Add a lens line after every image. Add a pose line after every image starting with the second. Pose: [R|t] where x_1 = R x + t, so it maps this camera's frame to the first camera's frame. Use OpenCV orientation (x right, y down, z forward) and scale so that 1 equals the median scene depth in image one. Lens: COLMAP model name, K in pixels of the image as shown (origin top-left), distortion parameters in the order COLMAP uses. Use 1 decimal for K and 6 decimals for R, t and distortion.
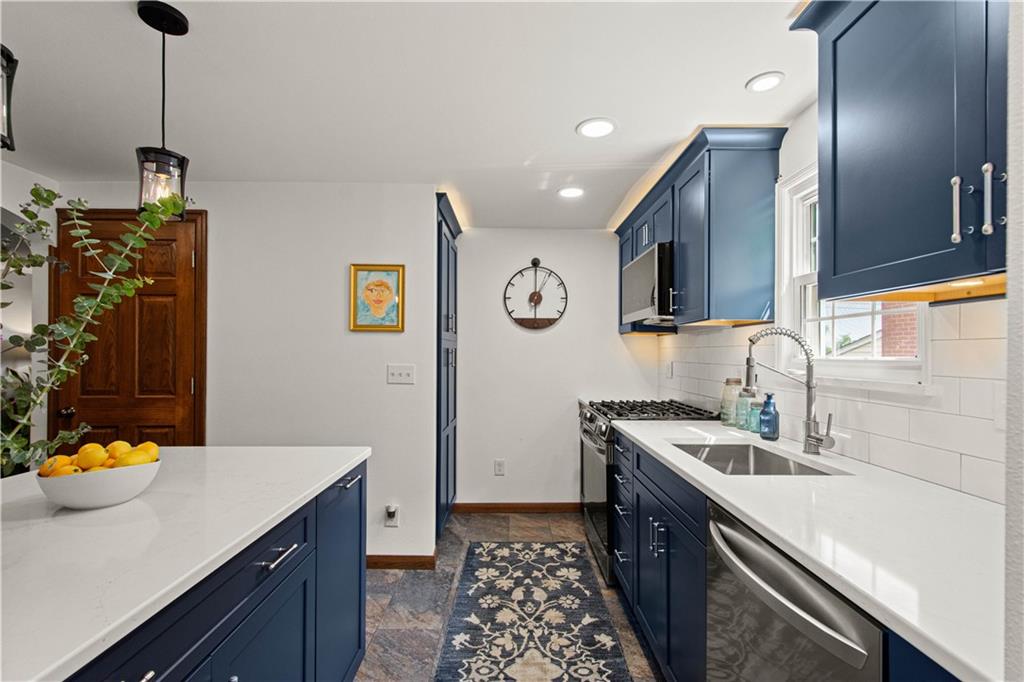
lens RADIAL K [[448.7, 0, 512.2], [0, 448.7, 351.1], [0, 0, 1]] dist [0.016429, -0.006339]
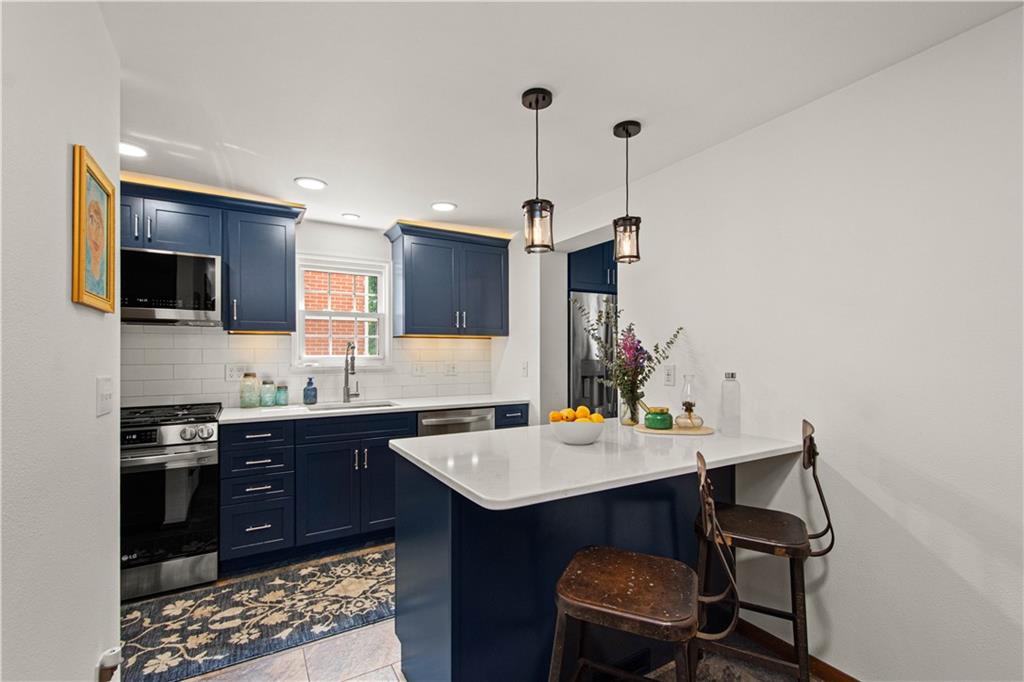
lens RADIAL K [[448.7, 0, 512.2], [0, 448.7, 351.1], [0, 0, 1]] dist [0.016429, -0.006339]
pose [[-0.502587, 0.006186, 0.864505, -1.077294], [-0.000431, 0.999972, -0.007406, 0.005021], [-0.864527, -0.004095, -0.502570, 0.993017]]
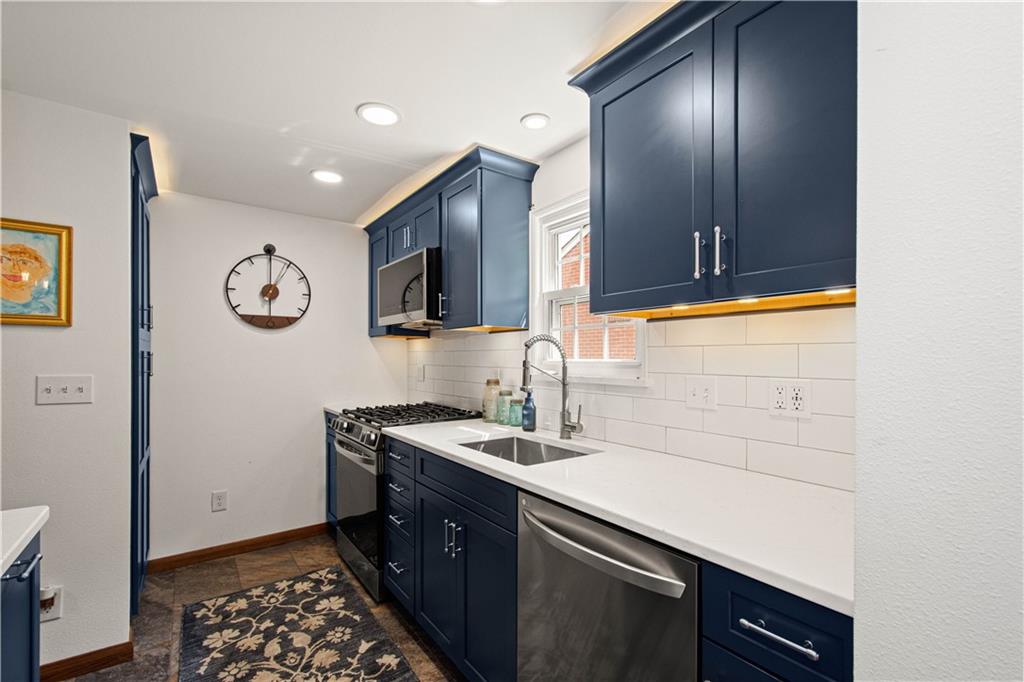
lens RADIAL K [[452.1, 0, 511.4], [0, 452.1, 357.2], [0, 0, 1]] dist [0.018769, -0.006555]
pose [[0.812251, -0.004136, 0.583294, -0.120954], [0.000916, 0.999983, 0.005816, -0.000263], [-0.583308, -0.004190, 0.812240, 0.067017]]
